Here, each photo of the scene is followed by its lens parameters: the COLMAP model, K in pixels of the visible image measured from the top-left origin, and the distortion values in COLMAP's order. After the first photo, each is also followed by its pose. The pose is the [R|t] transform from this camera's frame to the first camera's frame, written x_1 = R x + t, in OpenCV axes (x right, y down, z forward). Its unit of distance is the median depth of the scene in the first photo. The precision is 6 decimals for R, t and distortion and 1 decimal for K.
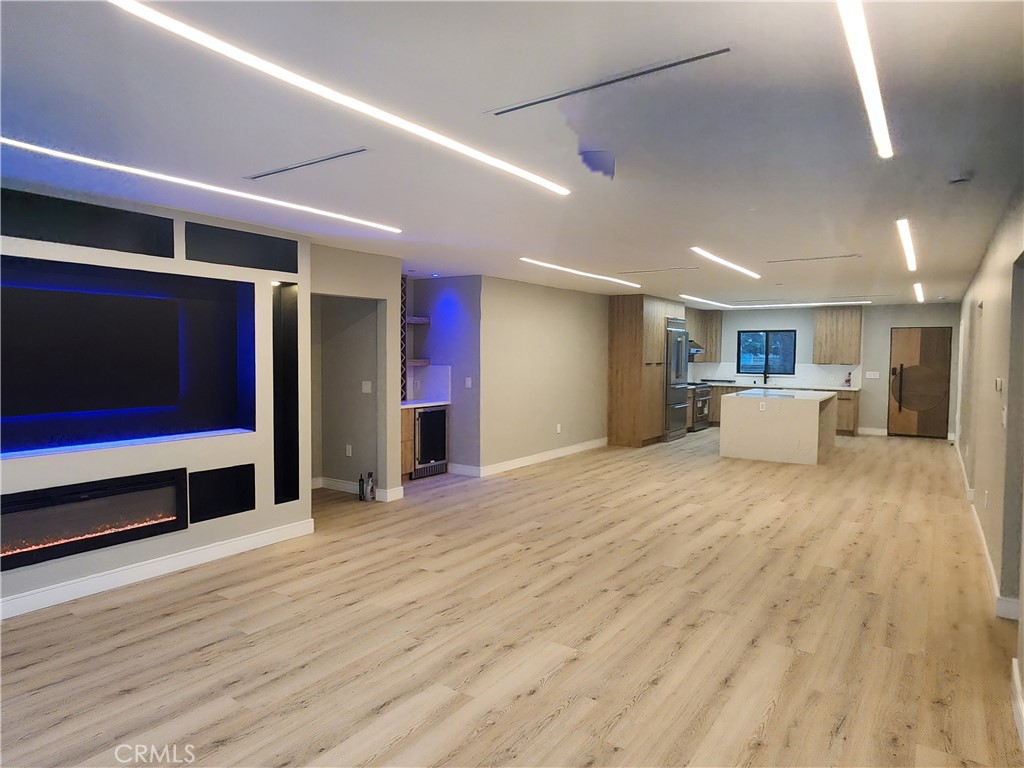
lens RADIAL K [[618.6, 0, 513.1], [0, 618.6, 382.6], [0, 0, 1]] dist [0.004877, -0.001810]
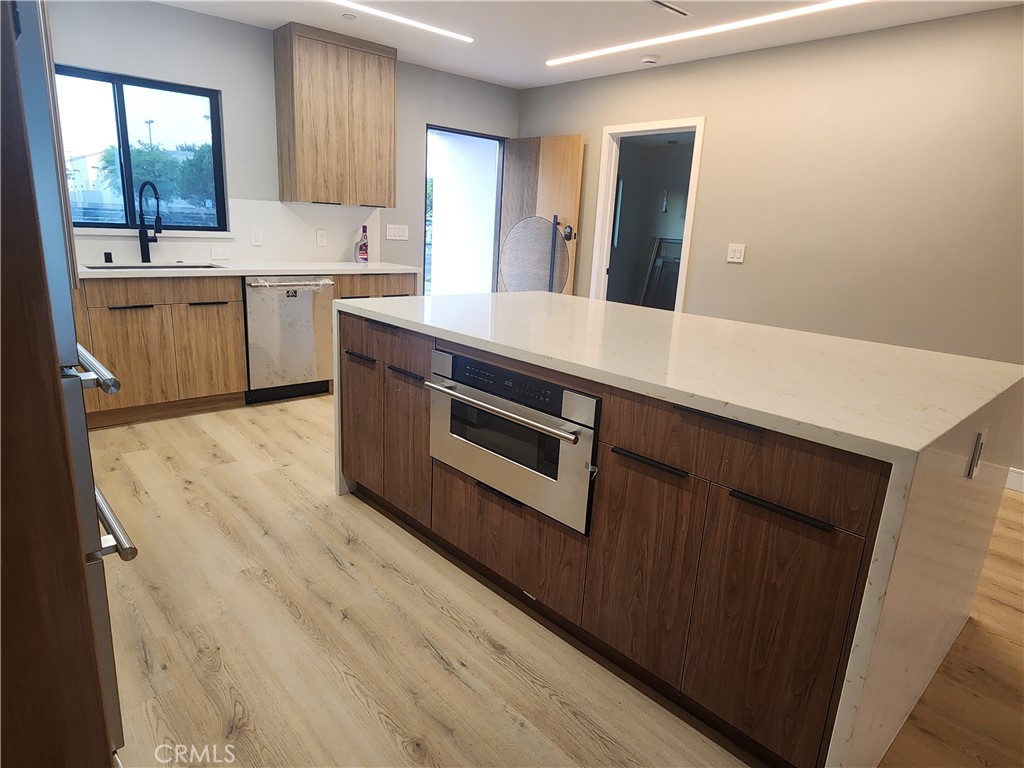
lens RADIAL K [[618.6, 0, 511.2], [0, 618.6, 382.5], [0, 0, 1]] dist [0.004877, -0.001810]
pose [[0.228594, -0.241716, 0.943037, 0.048245], [-0.003093, 0.968500, 0.248993, -0.005751], [-0.973517, -0.059835, 0.220646, 0.251451]]
